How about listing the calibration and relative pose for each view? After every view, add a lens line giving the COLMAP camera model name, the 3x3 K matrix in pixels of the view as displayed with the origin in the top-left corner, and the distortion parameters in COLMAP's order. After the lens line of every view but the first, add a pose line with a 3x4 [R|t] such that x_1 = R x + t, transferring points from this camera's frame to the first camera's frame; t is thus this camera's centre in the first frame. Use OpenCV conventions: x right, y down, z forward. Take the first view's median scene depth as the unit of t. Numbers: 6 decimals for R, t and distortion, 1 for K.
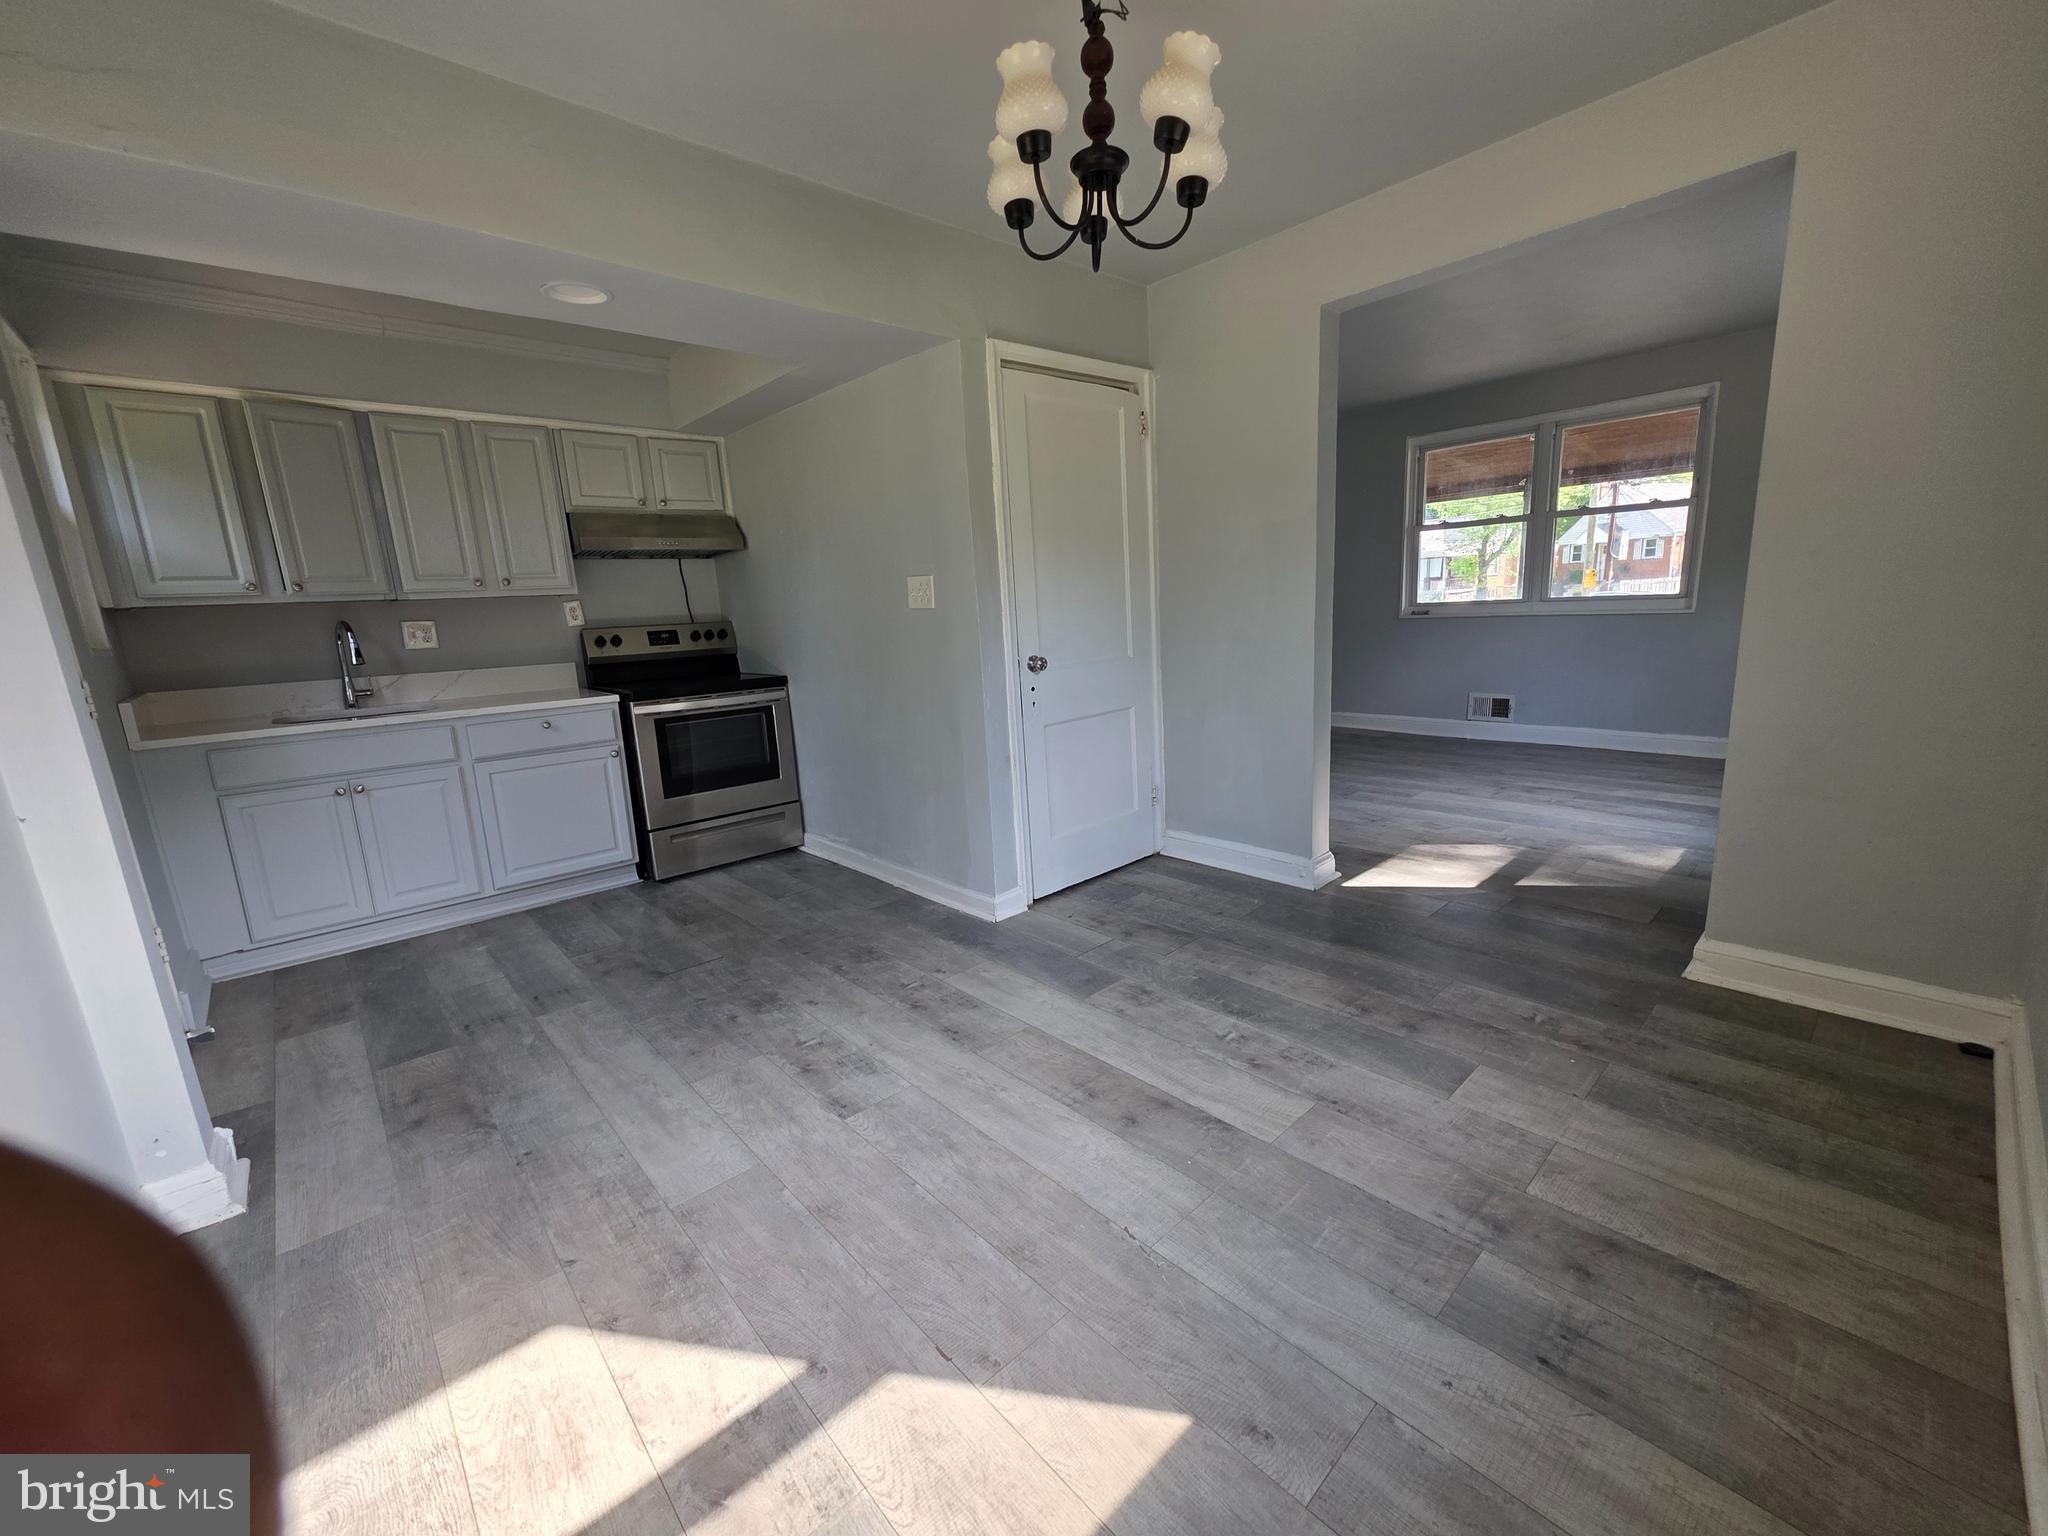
lens RADIAL K [[821.9, 0, 1023.0], [0, 821.9, 768.2], [0, 0, 1]] dist [-0.000929, 0.000750]
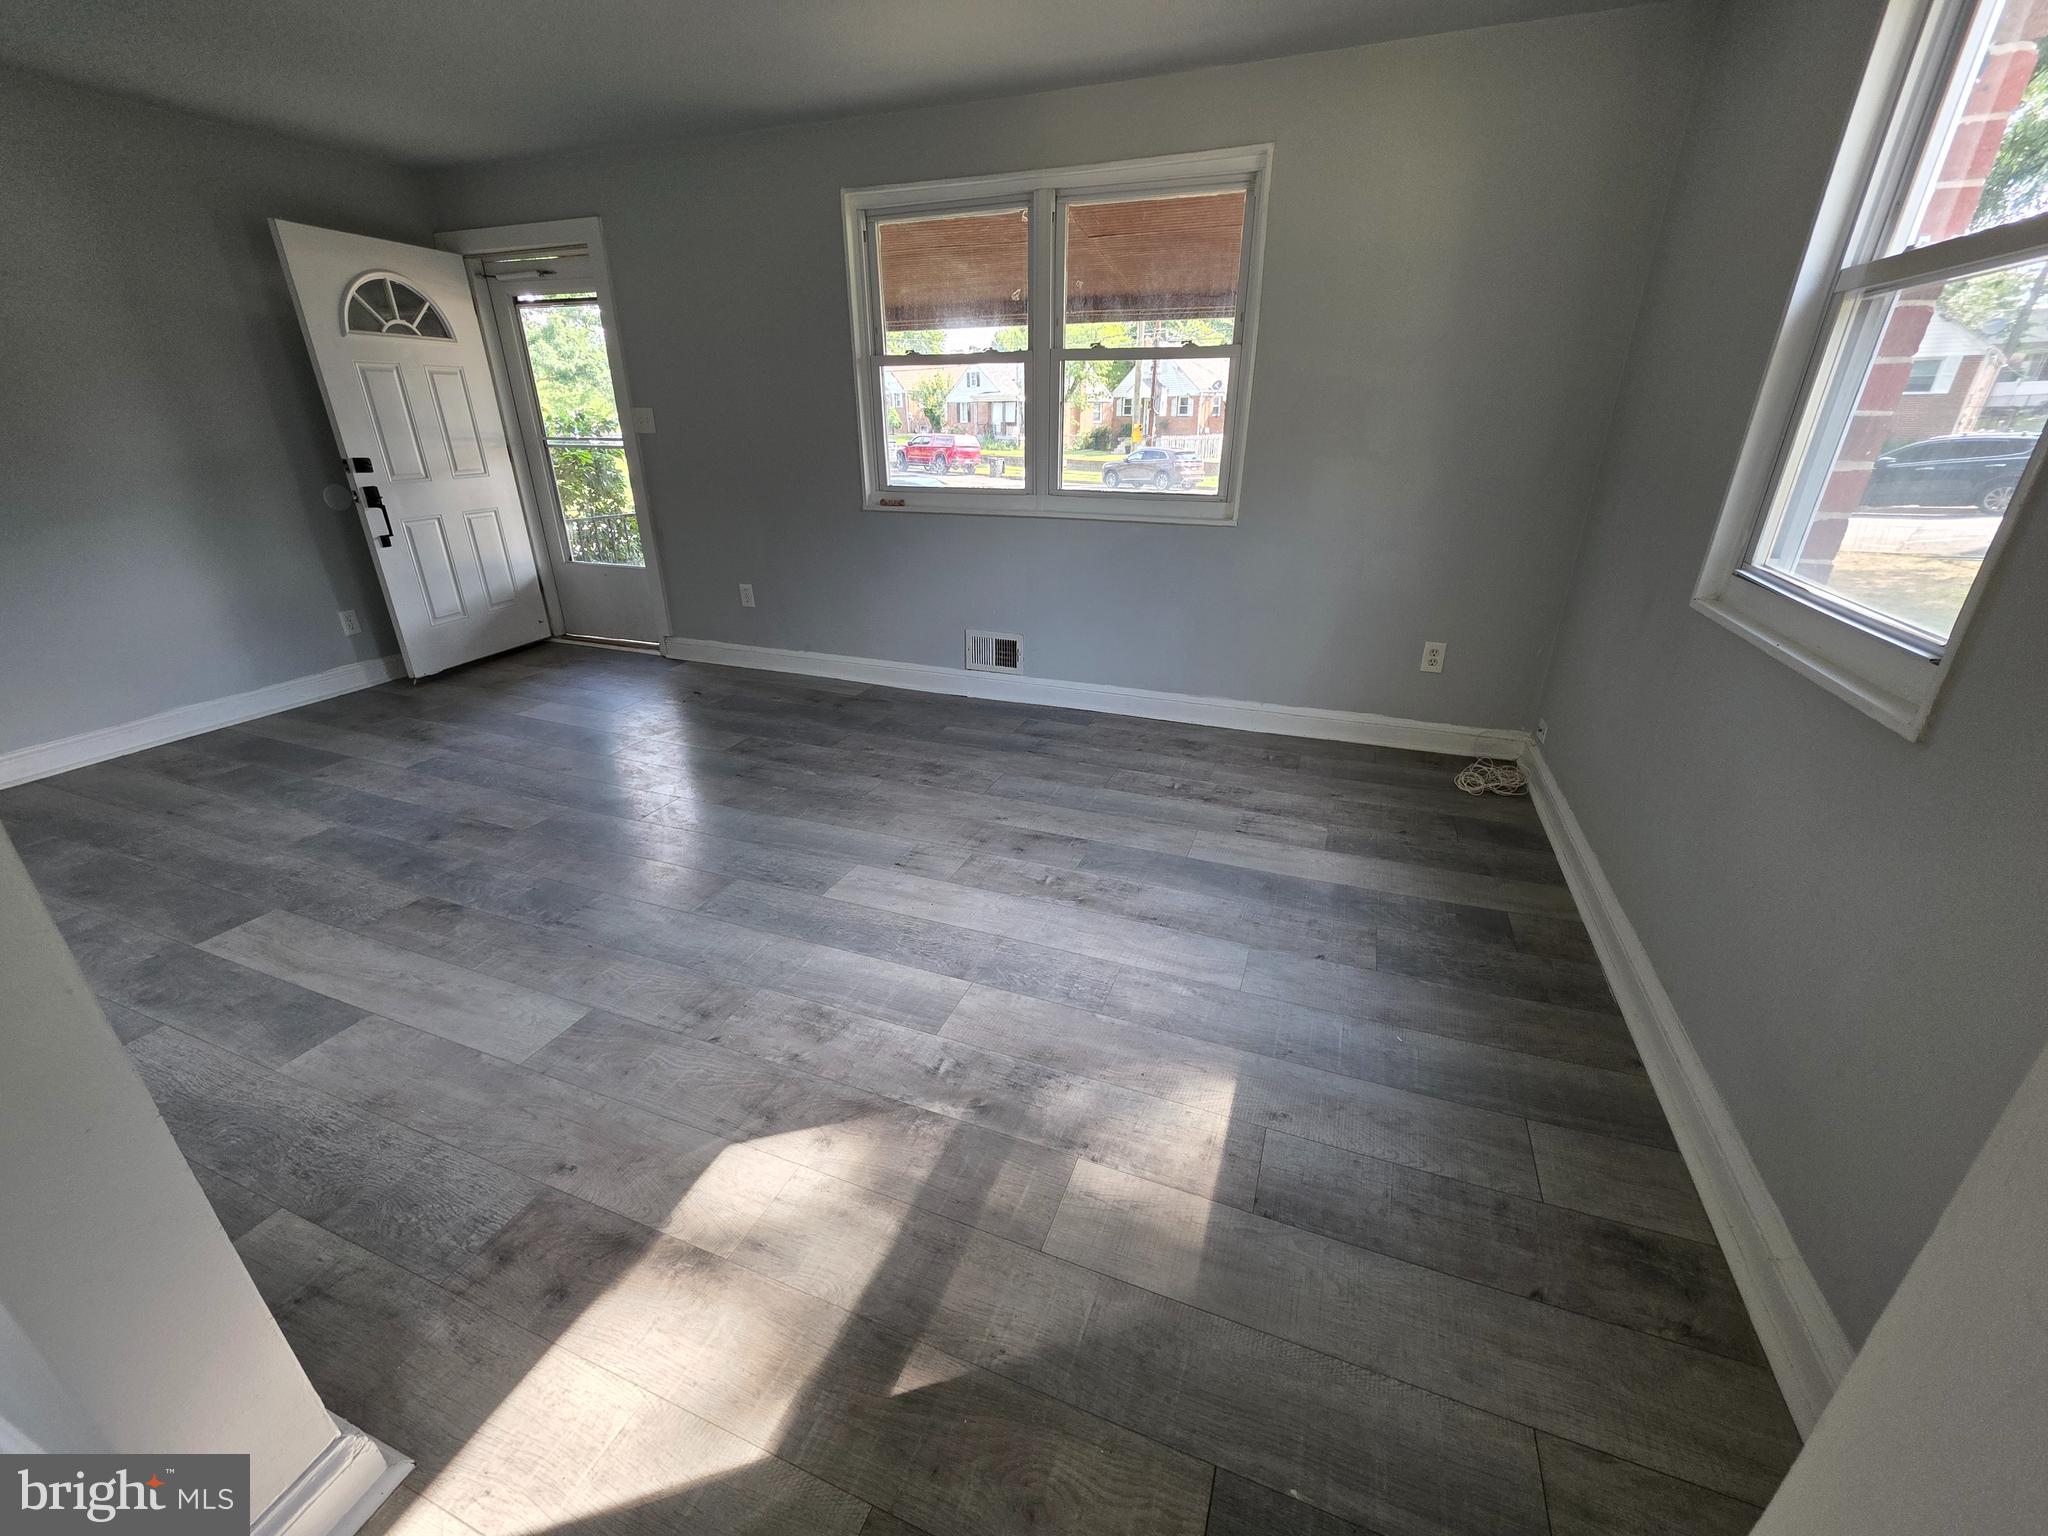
lens RADIAL K [[821.9, 0, 1023.9], [0, 821.9, 766.7], [0, 0, 1]] dist [-0.000929, 0.000750]
pose [[0.894025, -0.123064, 0.430783, 0.370022], [0.042194, 0.980388, 0.192505, -0.143808], [-0.446025, -0.153928, 0.881684, 0.483530]]
